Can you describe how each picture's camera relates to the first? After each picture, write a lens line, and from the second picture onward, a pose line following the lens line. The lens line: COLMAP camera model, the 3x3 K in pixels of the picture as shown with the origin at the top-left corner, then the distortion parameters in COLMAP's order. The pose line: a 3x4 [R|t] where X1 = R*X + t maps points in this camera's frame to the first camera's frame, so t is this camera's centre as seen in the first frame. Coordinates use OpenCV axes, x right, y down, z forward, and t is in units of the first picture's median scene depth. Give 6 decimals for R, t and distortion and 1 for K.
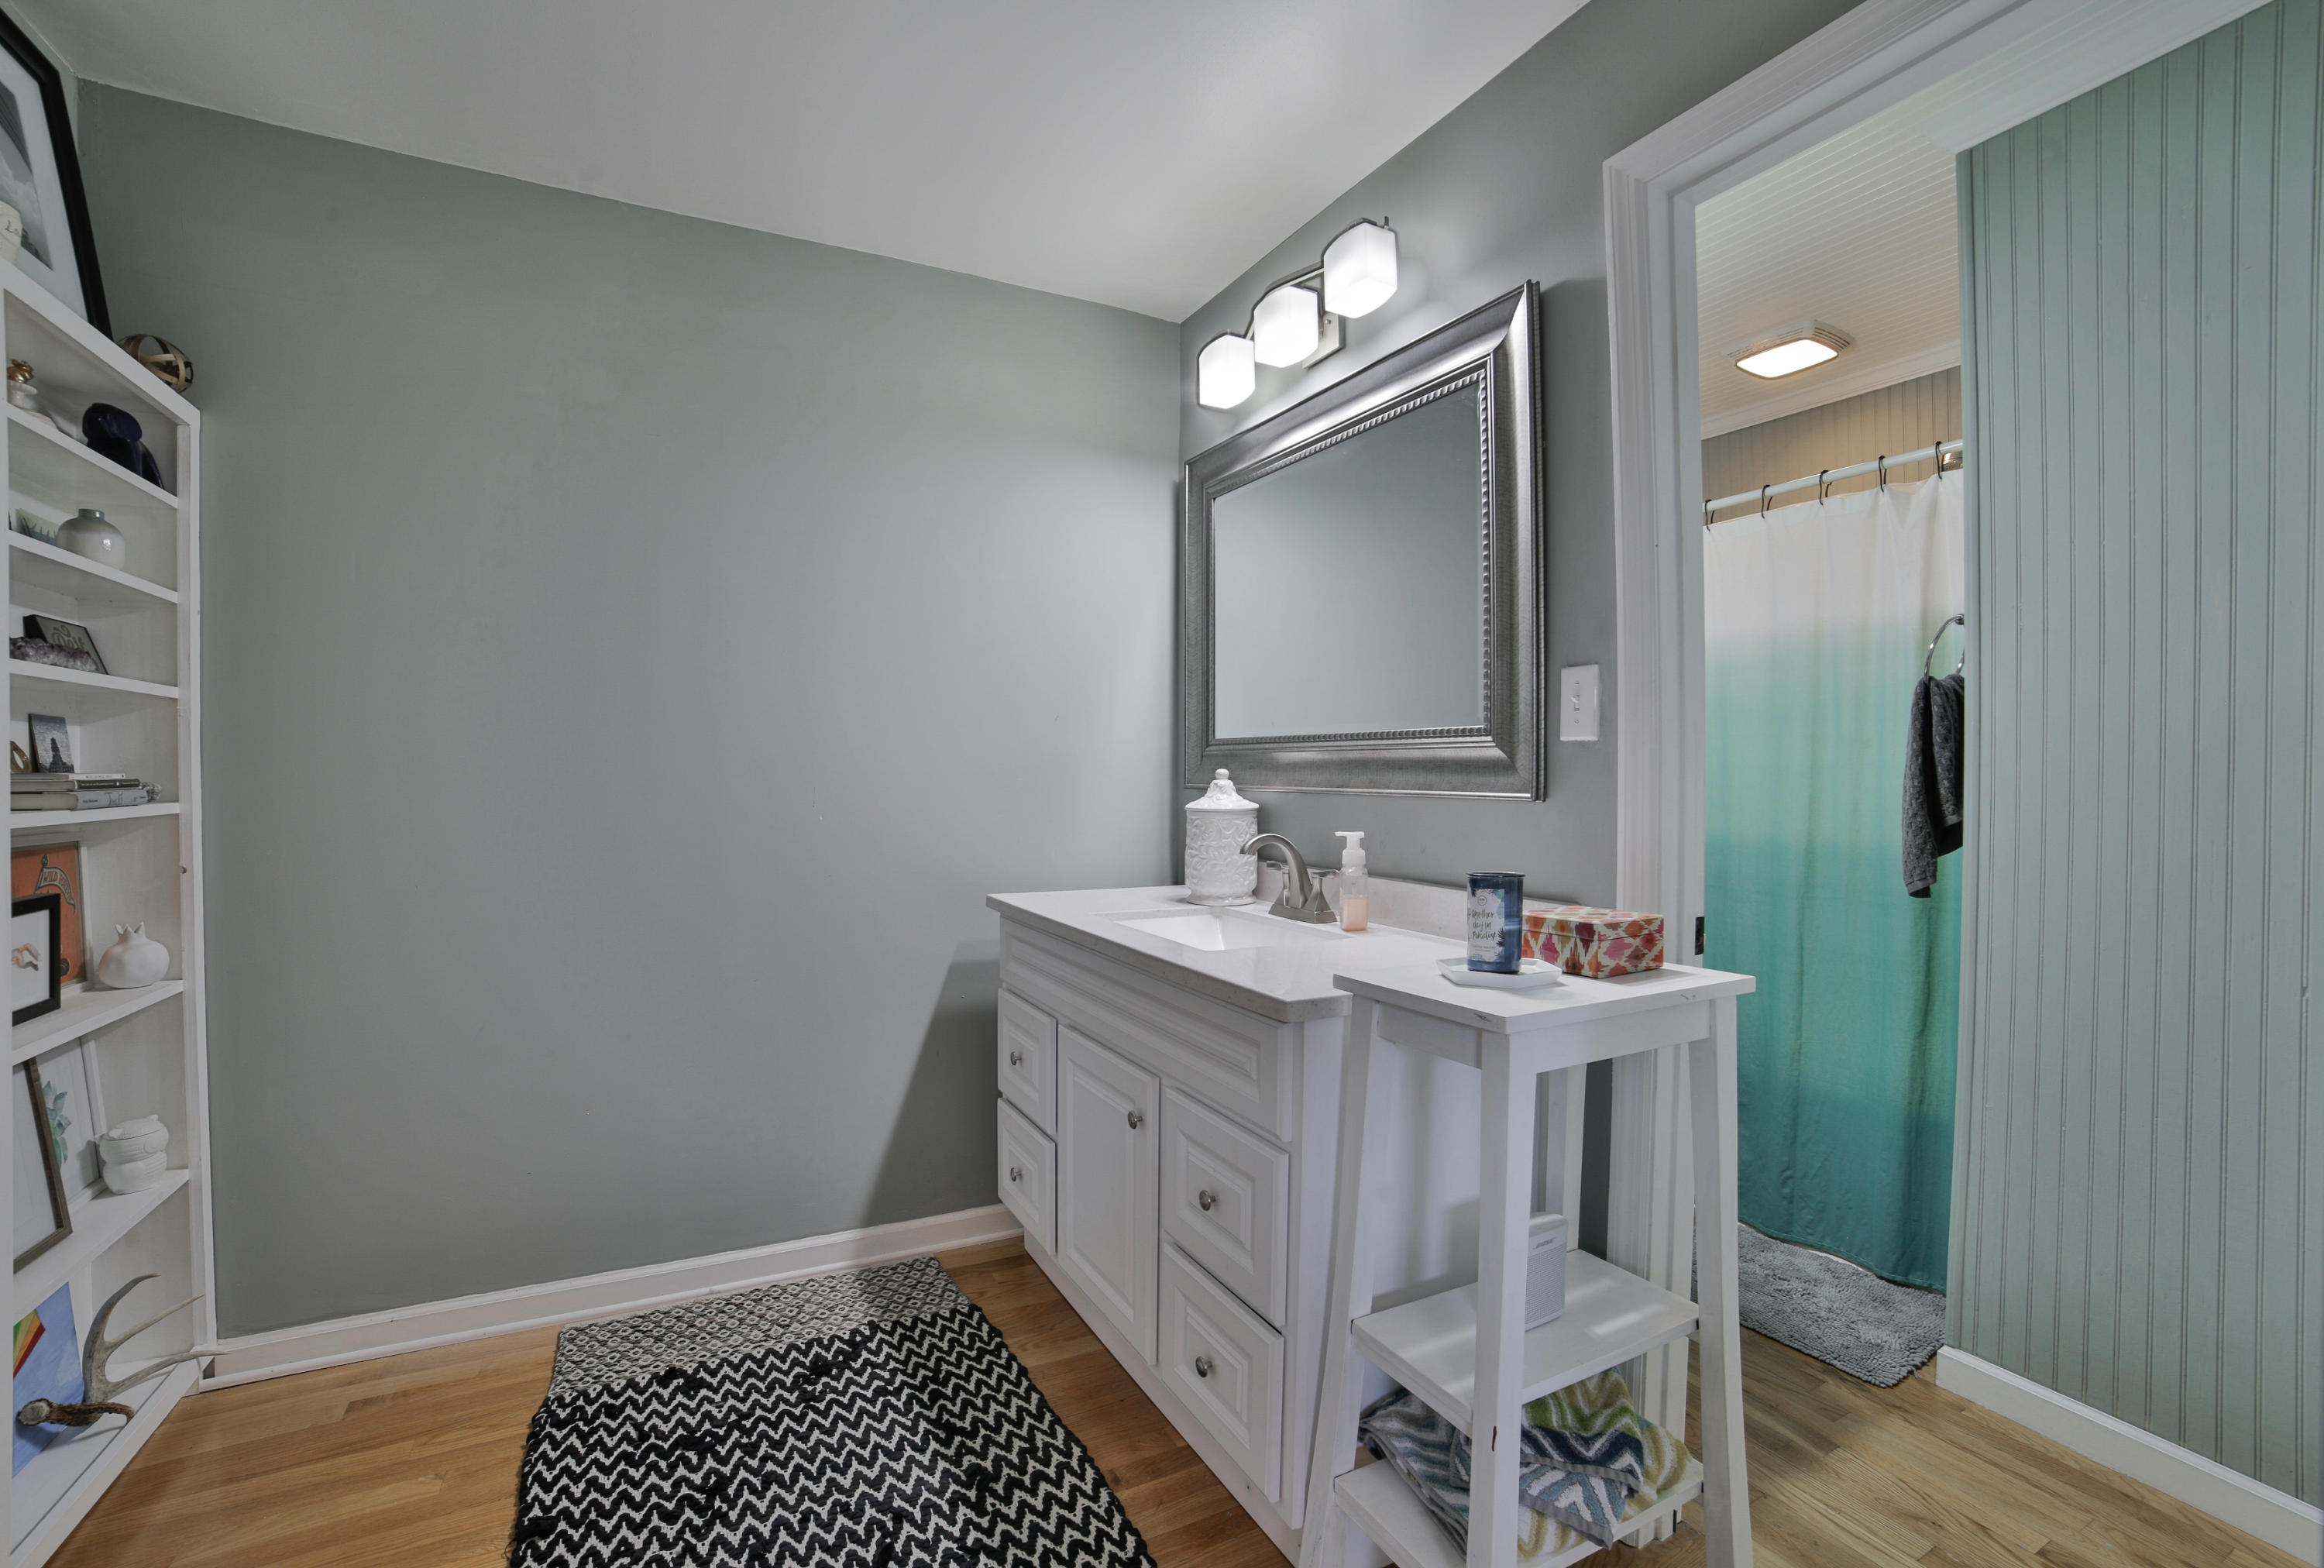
lens RADIAL K [[1023.9, 0, 1162.0], [0, 1023.9, 784.0], [0, 0, 1]] dist [-0.100151, 0.036111]
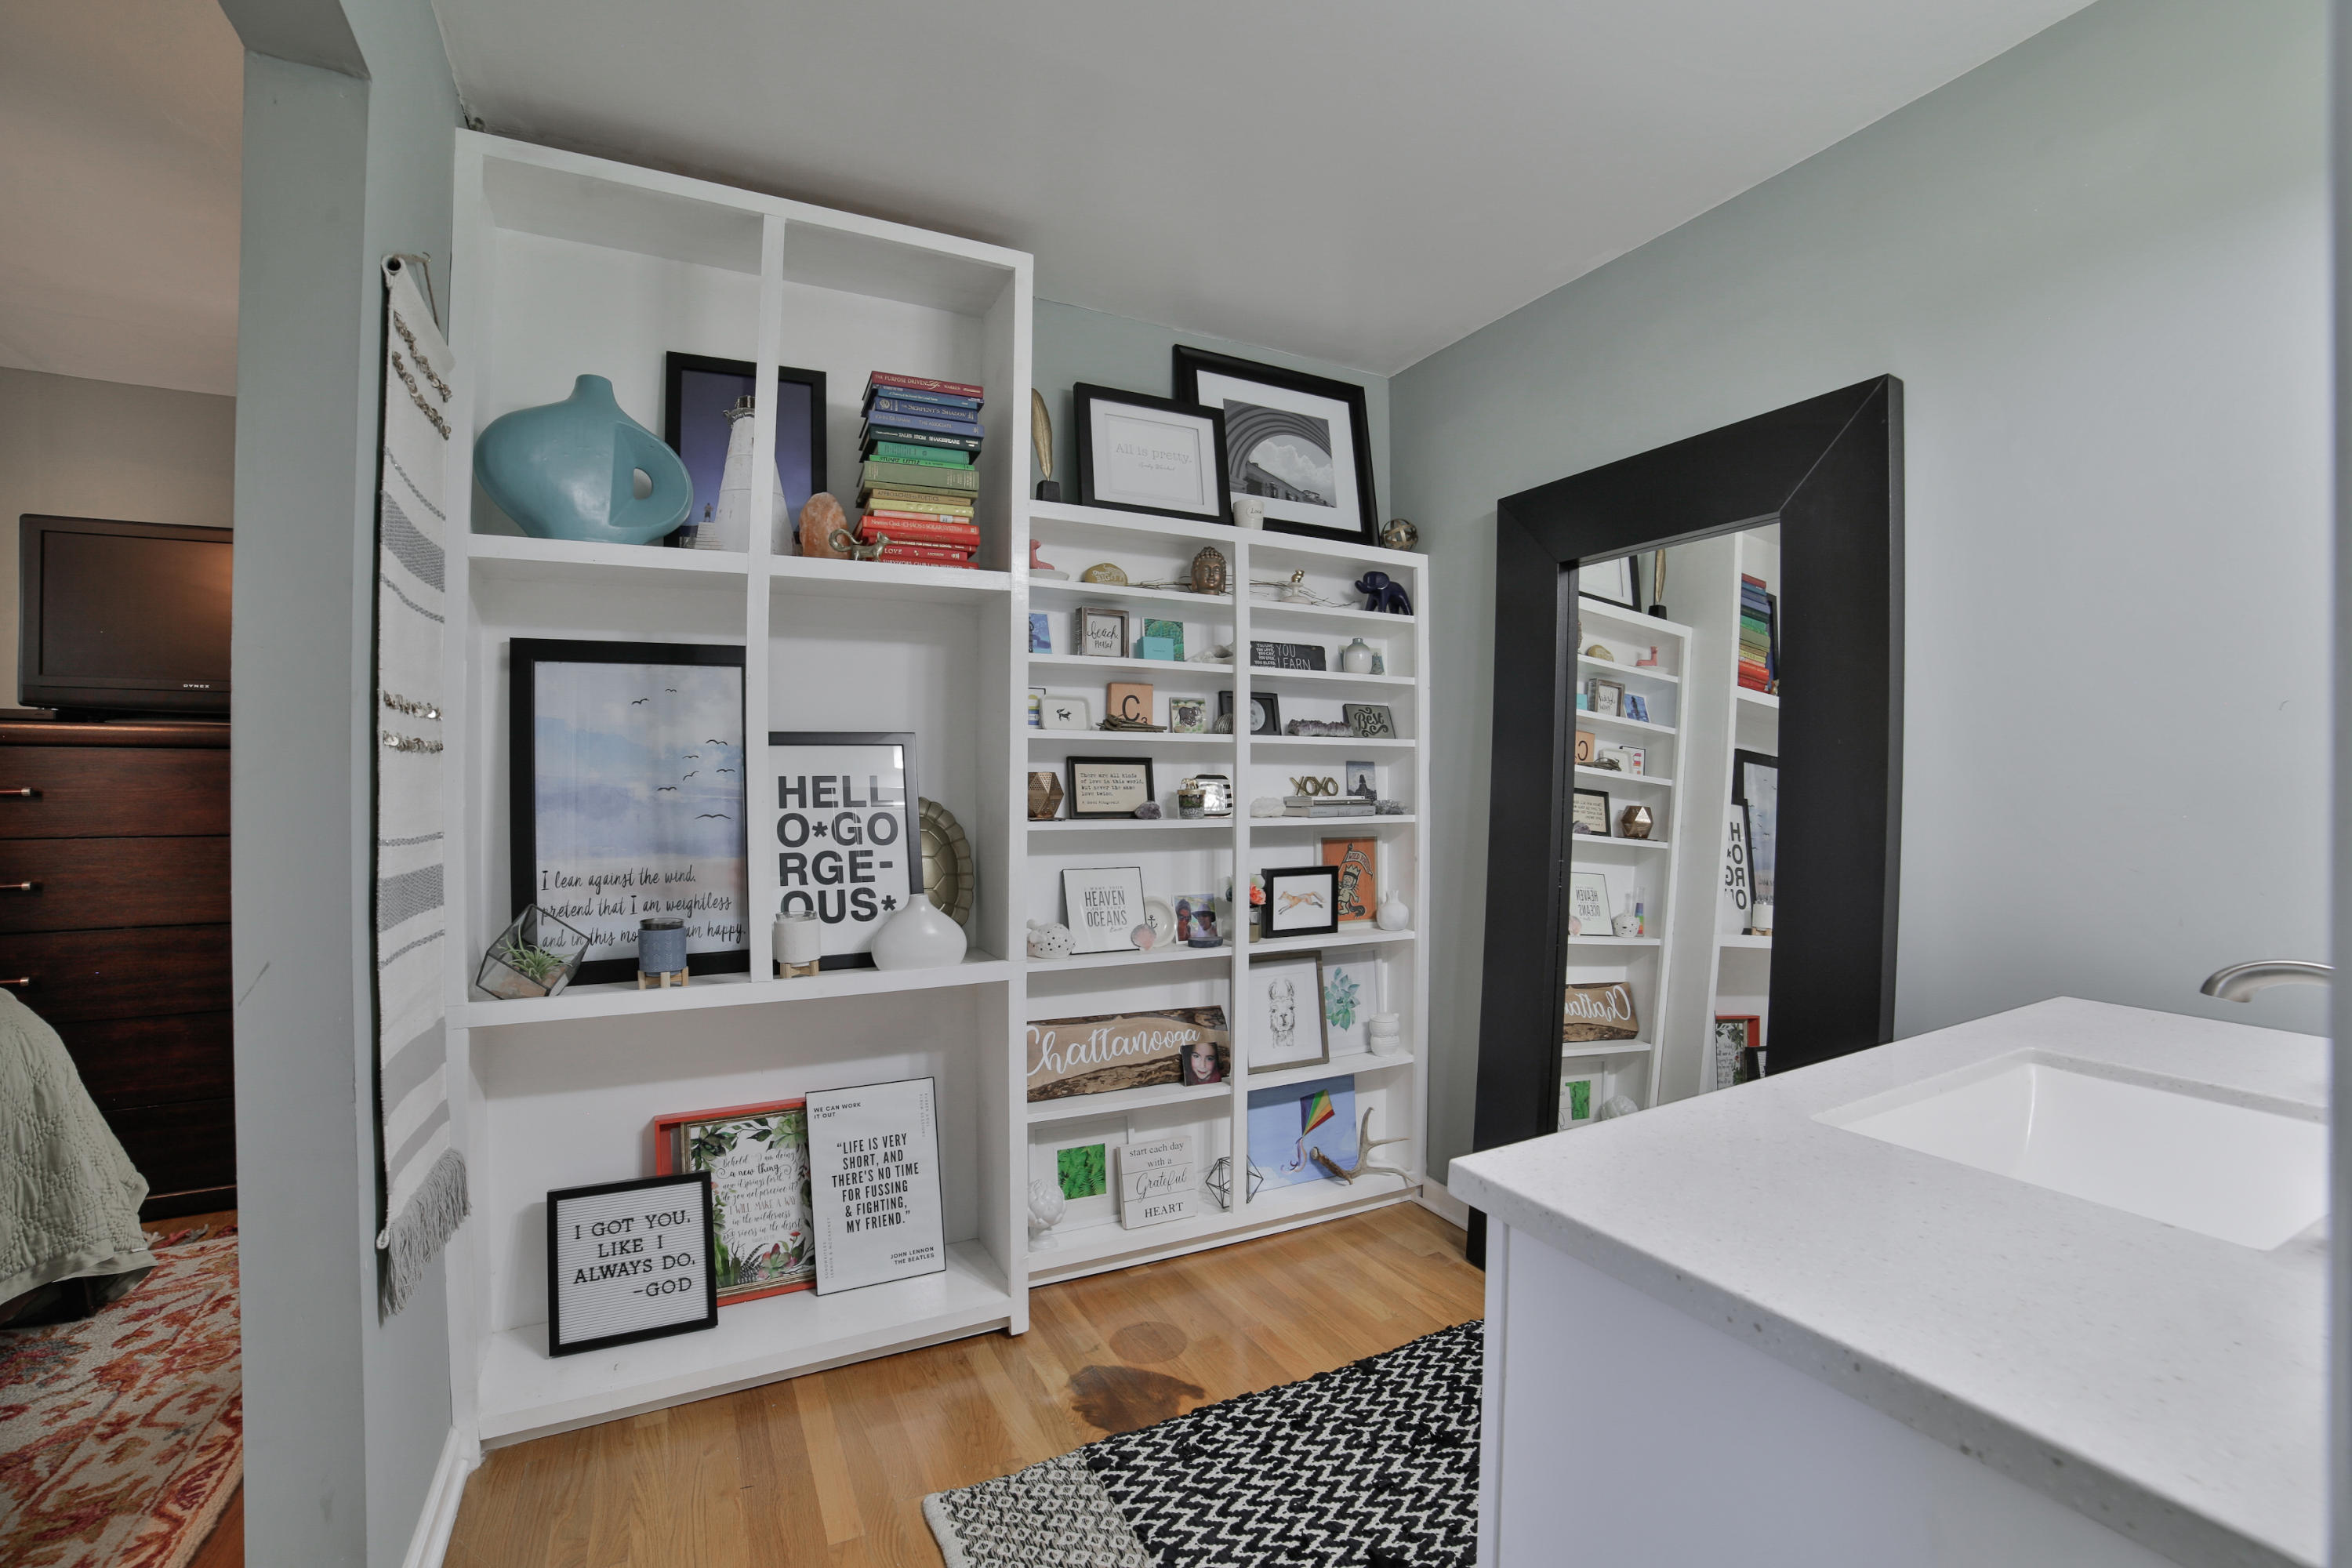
lens RADIAL K [[1018.1, 0, 1162.6], [0, 1018.1, 785.2], [0, 0, 1]] dist [-0.101339, 0.033004]
pose [[-0.029545, 0.002476, -0.999560, 0.612836], [-0.016153, 0.999865, 0.002955, -0.027444], [0.999433, 0.016234, -0.029501, 0.658654]]
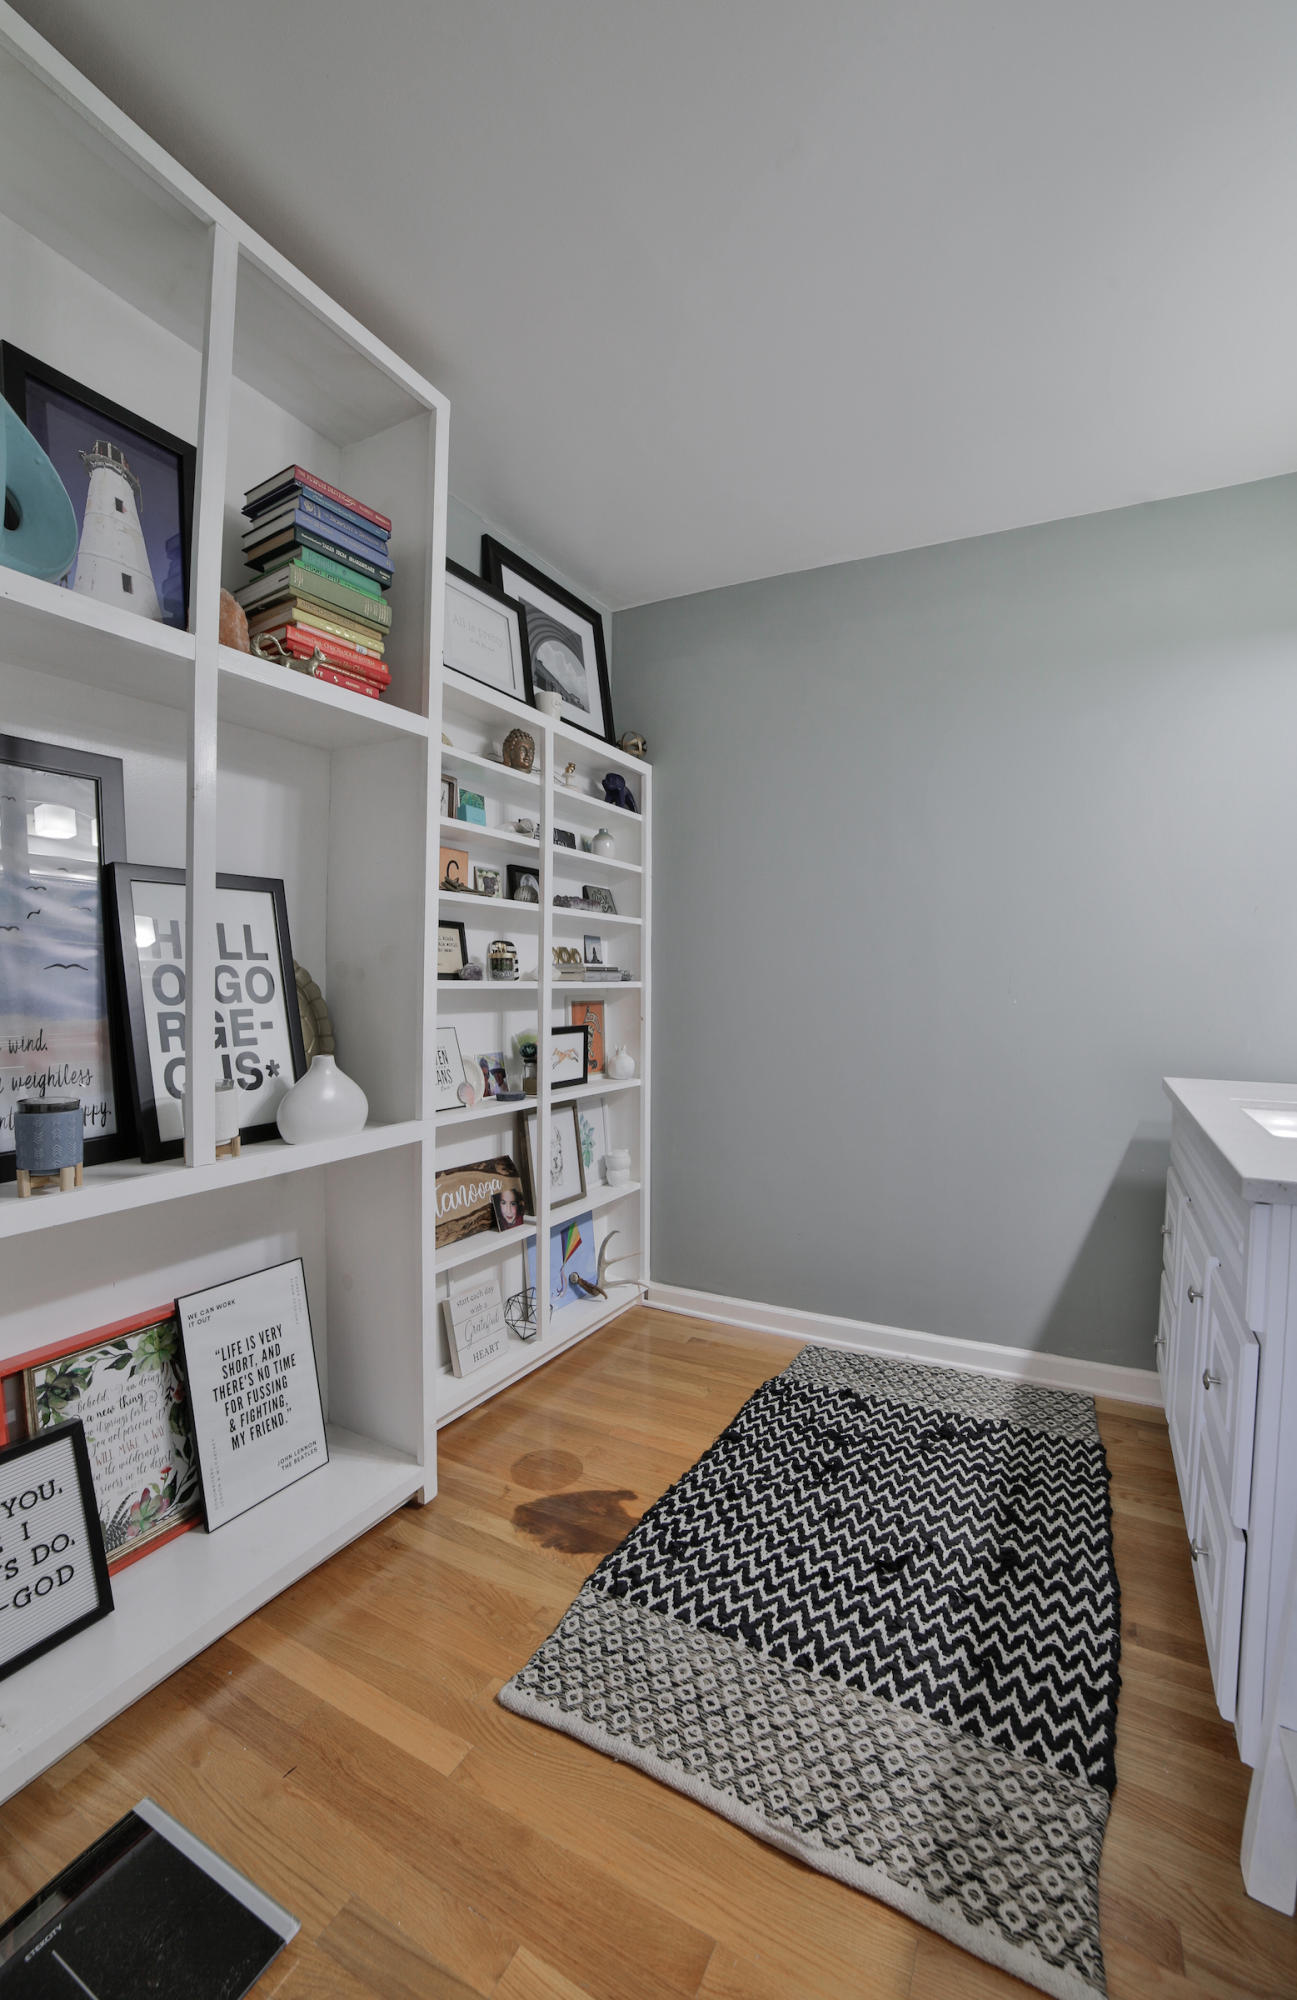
lens RADIAL K [[874.3, 0, 627.4], [0, 874.3, 998.6], [0, 0, 1]] dist [-0.099425, 0.039108]
pose [[0.542927, 0.014987, -0.839646, 0.369660], [-0.015763, 0.999846, 0.007654, 0.040440], [0.839632, 0.009080, 0.543079, 0.073217]]
